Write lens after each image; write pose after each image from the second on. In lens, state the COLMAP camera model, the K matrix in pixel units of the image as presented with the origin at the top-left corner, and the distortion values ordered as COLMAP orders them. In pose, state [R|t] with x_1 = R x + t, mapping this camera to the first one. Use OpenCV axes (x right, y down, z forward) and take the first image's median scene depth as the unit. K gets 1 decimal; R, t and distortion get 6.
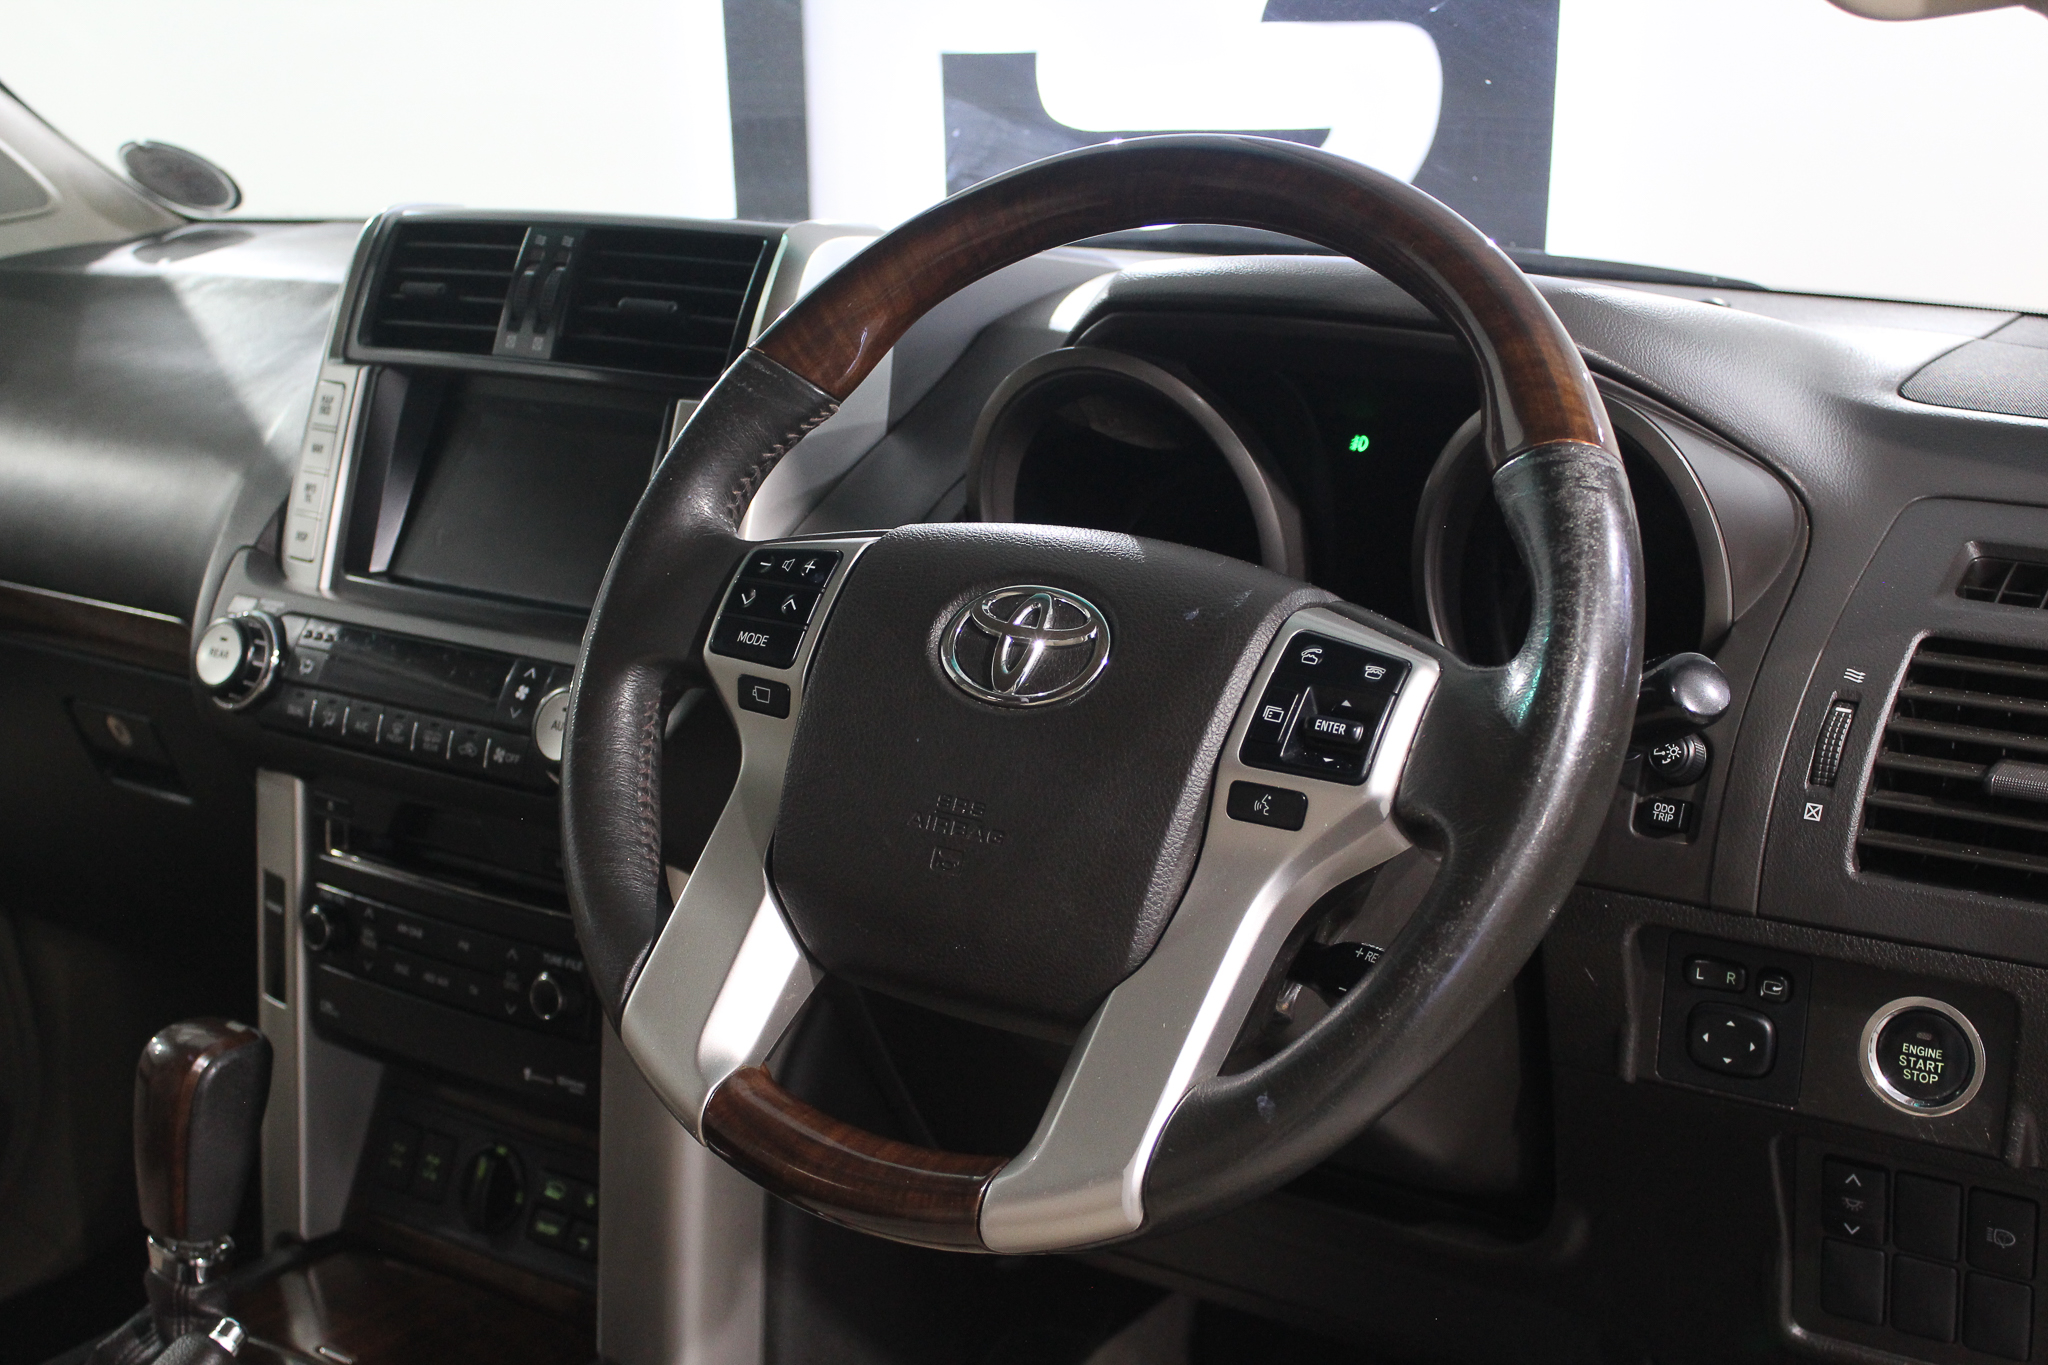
lens RADIAL K [[2534.3, 0, 1024.0], [0, 2534.3, 682.5], [0, 0, 1]] dist [-0.085101, 0.063651]
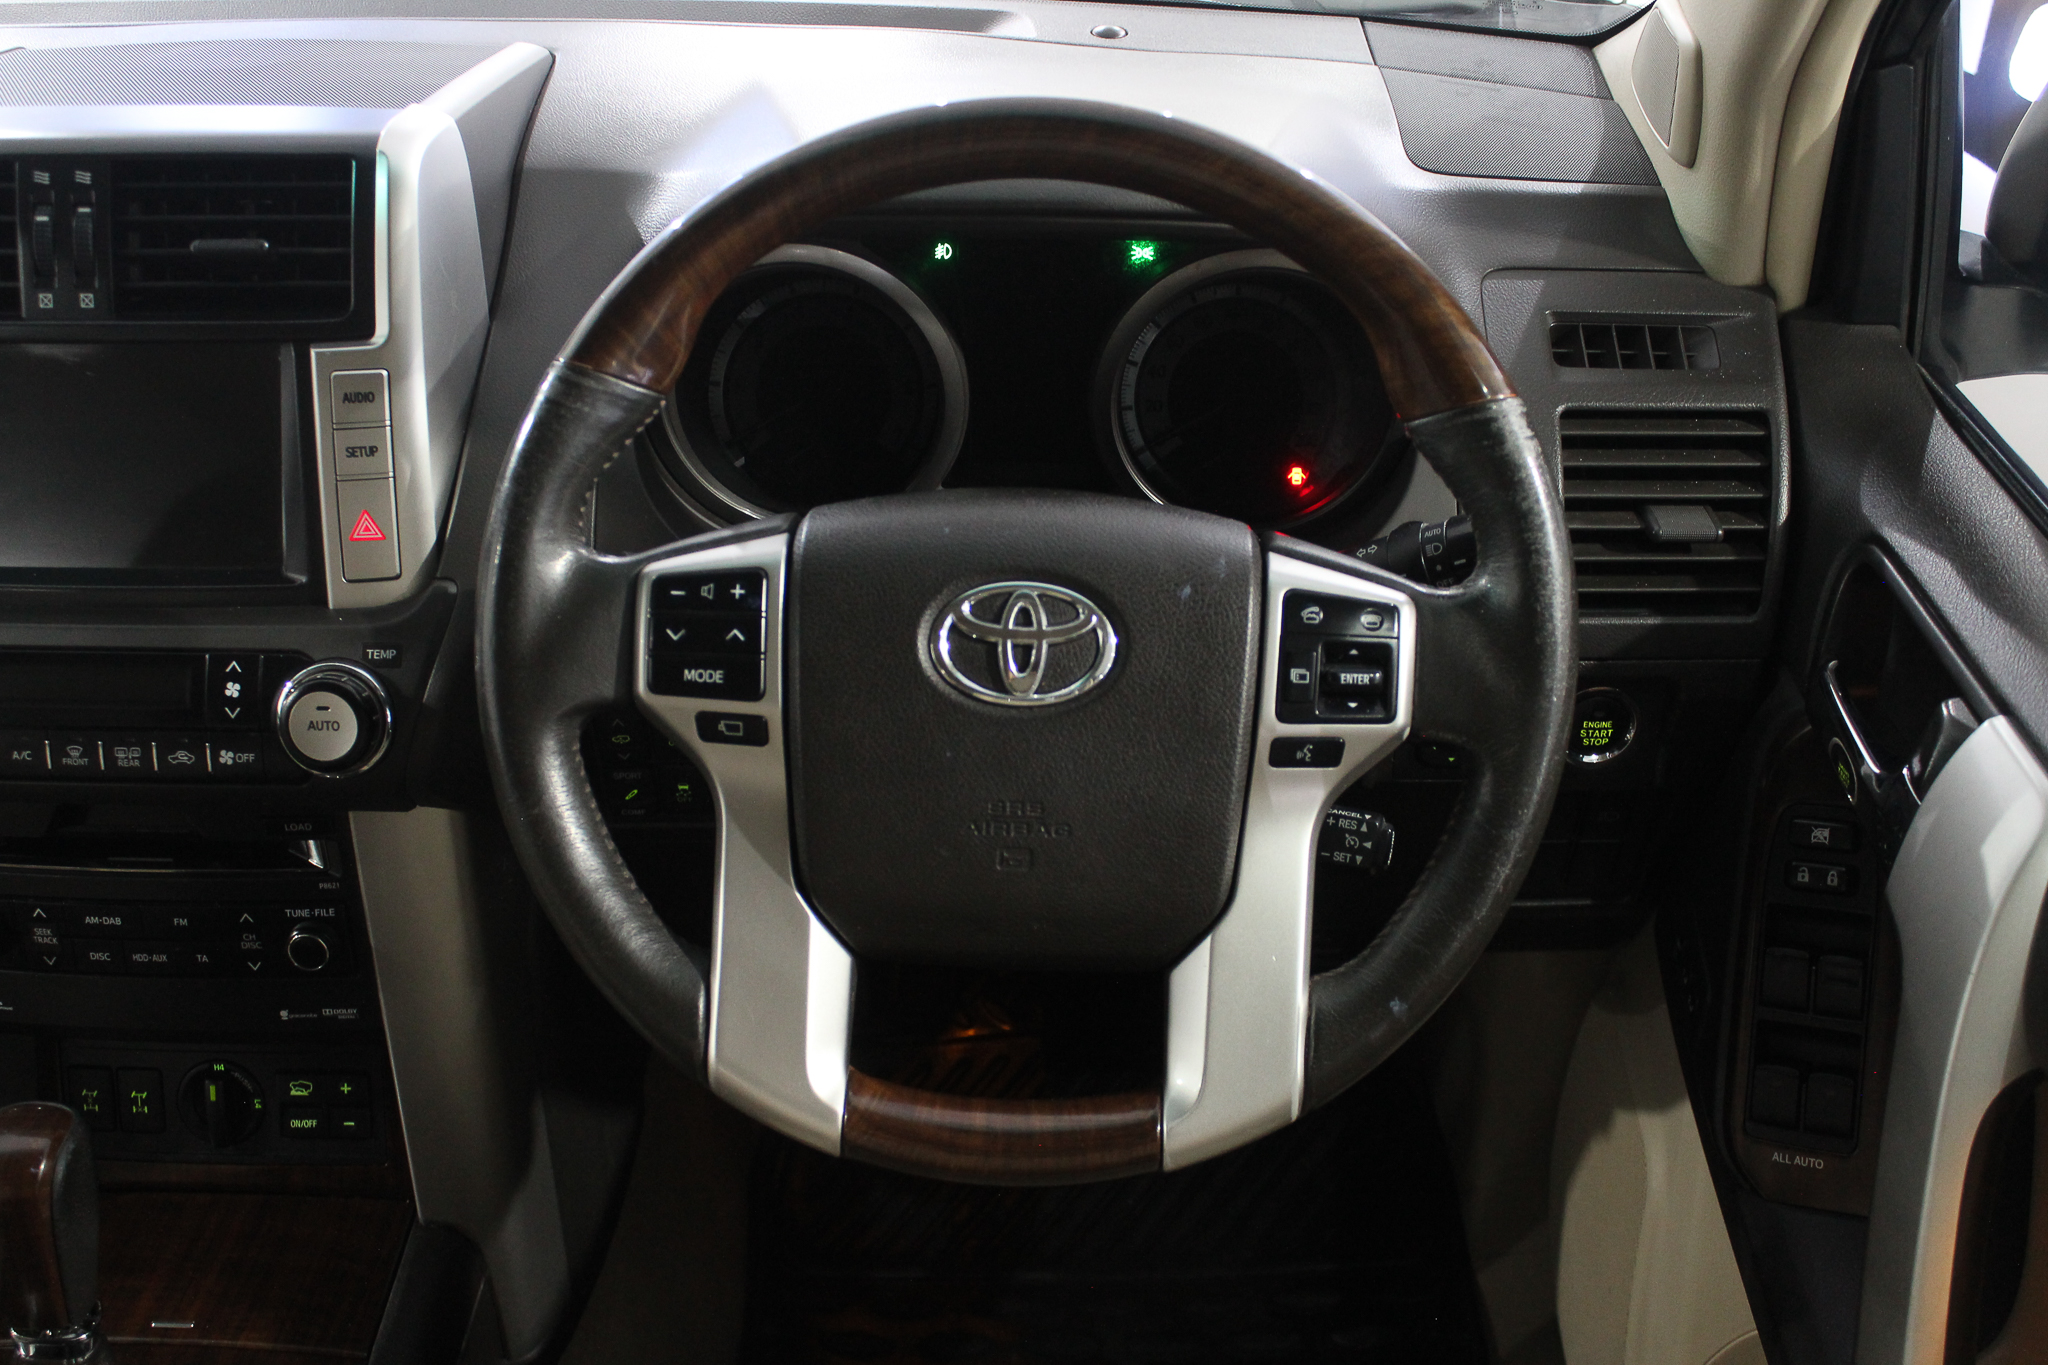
lens RADIAL K [[2126.5, 0, 995.3], [0, 2126.5, 711.9], [0, 0, 1]] dist [-0.101371, 0.100549]
pose [[0.837614, -0.302324, 0.454976, -0.318374], [0.135940, 0.922048, 0.362420, -0.235289], [-0.529078, -0.241718, 0.813418, 0.196628]]
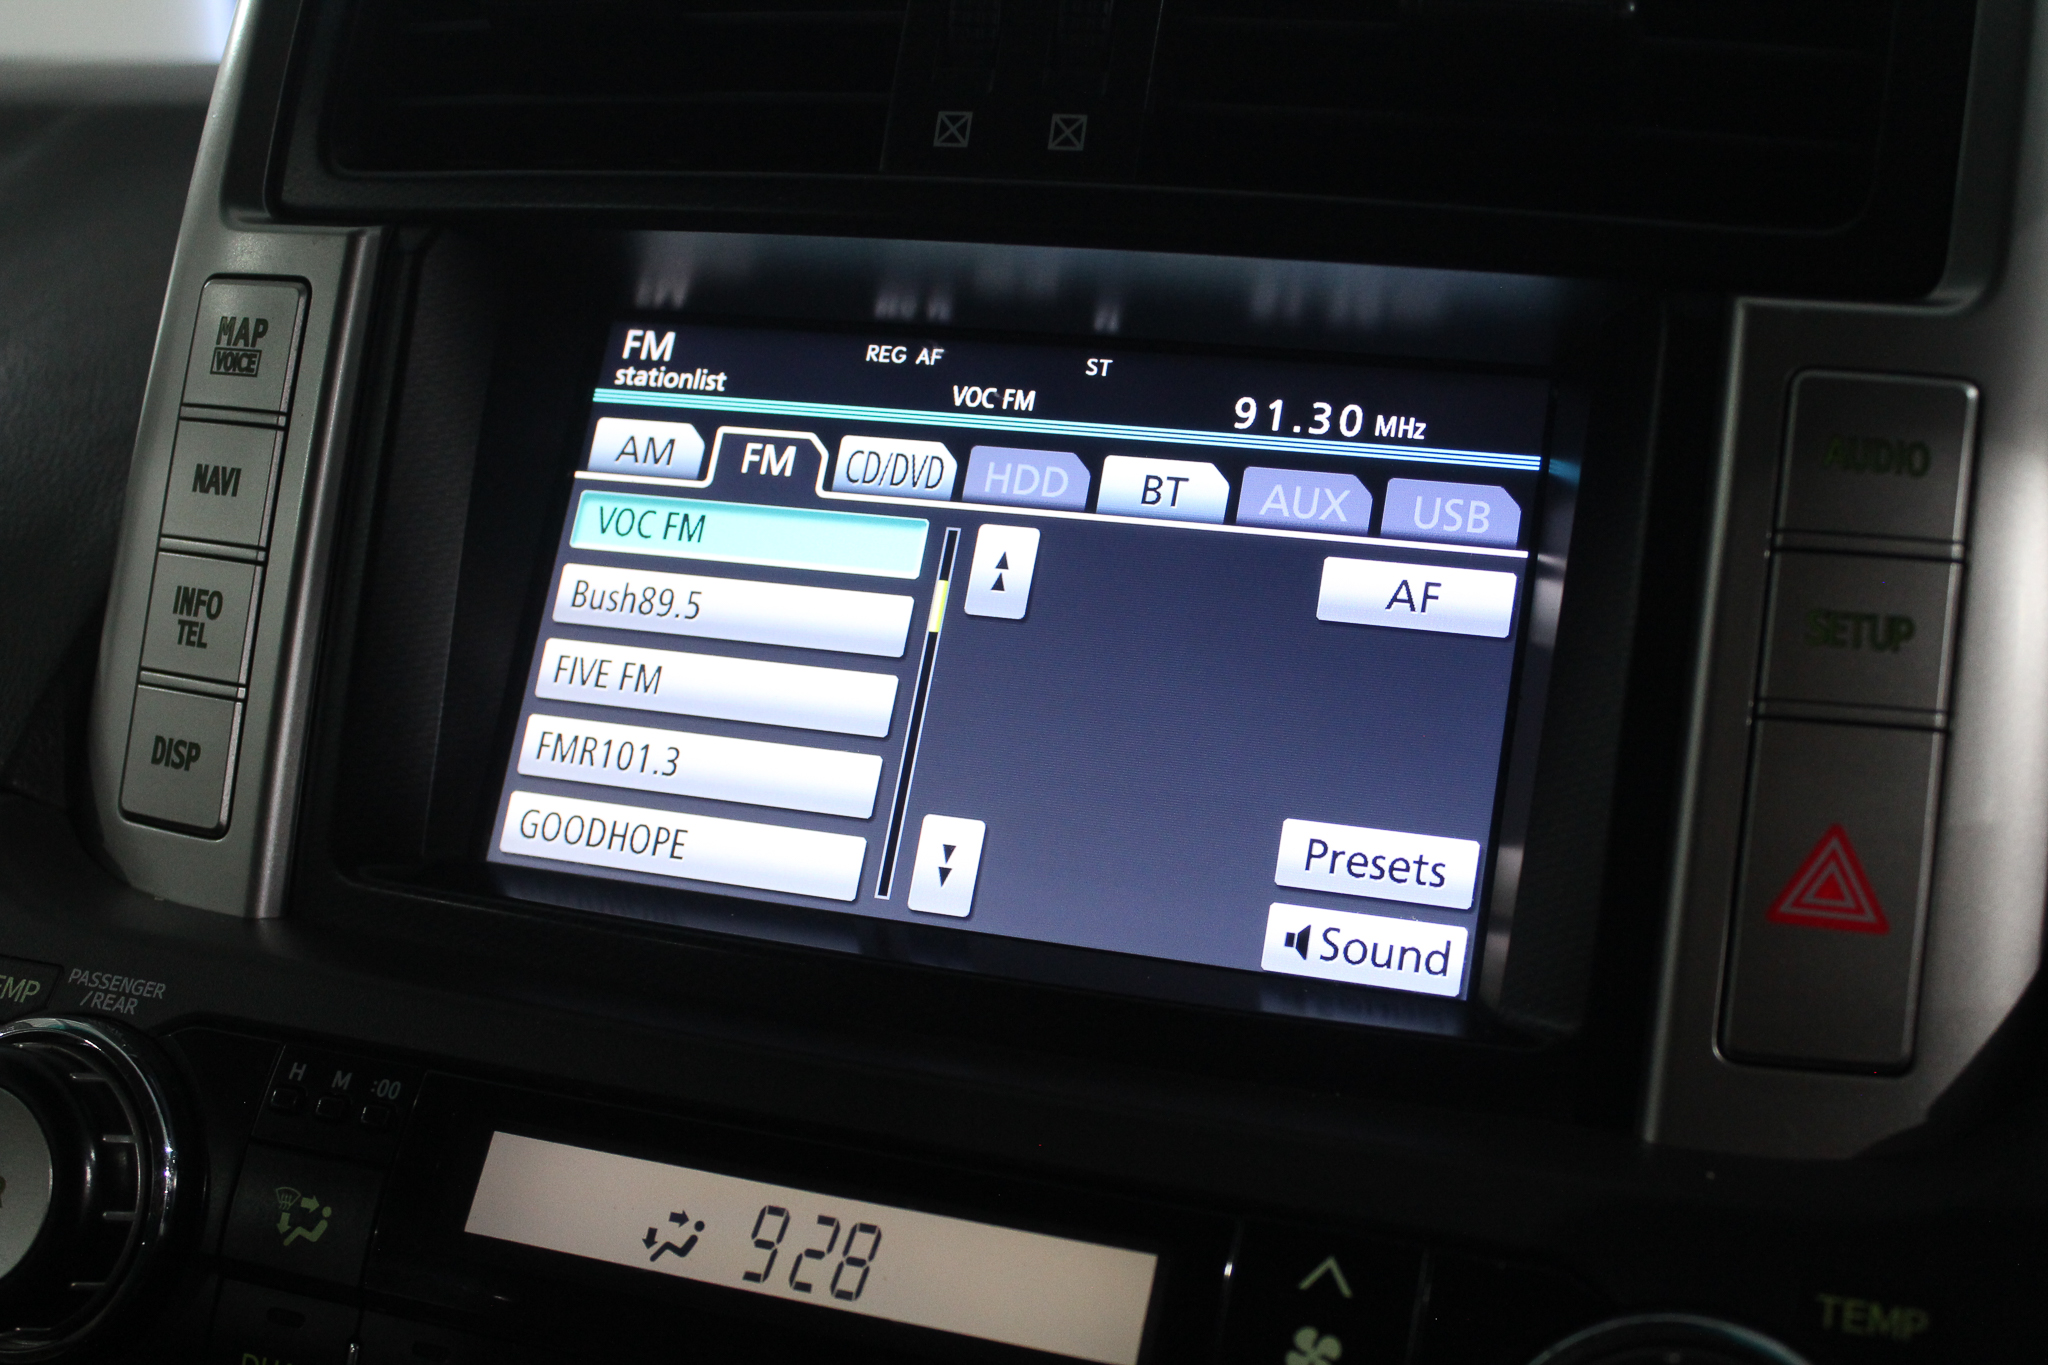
lens RADIAL K [[2447.0, 0, 987.3], [0, 2447.0, 672.9], [0, 0, 1]] dist [-0.138958, 0.209609]
pose [[0.965820, -0.036892, 0.256576, -0.294442], [0.040235, 0.999160, -0.007789, -0.068618], [-0.256073, 0.017847, 0.966493, 0.748514]]
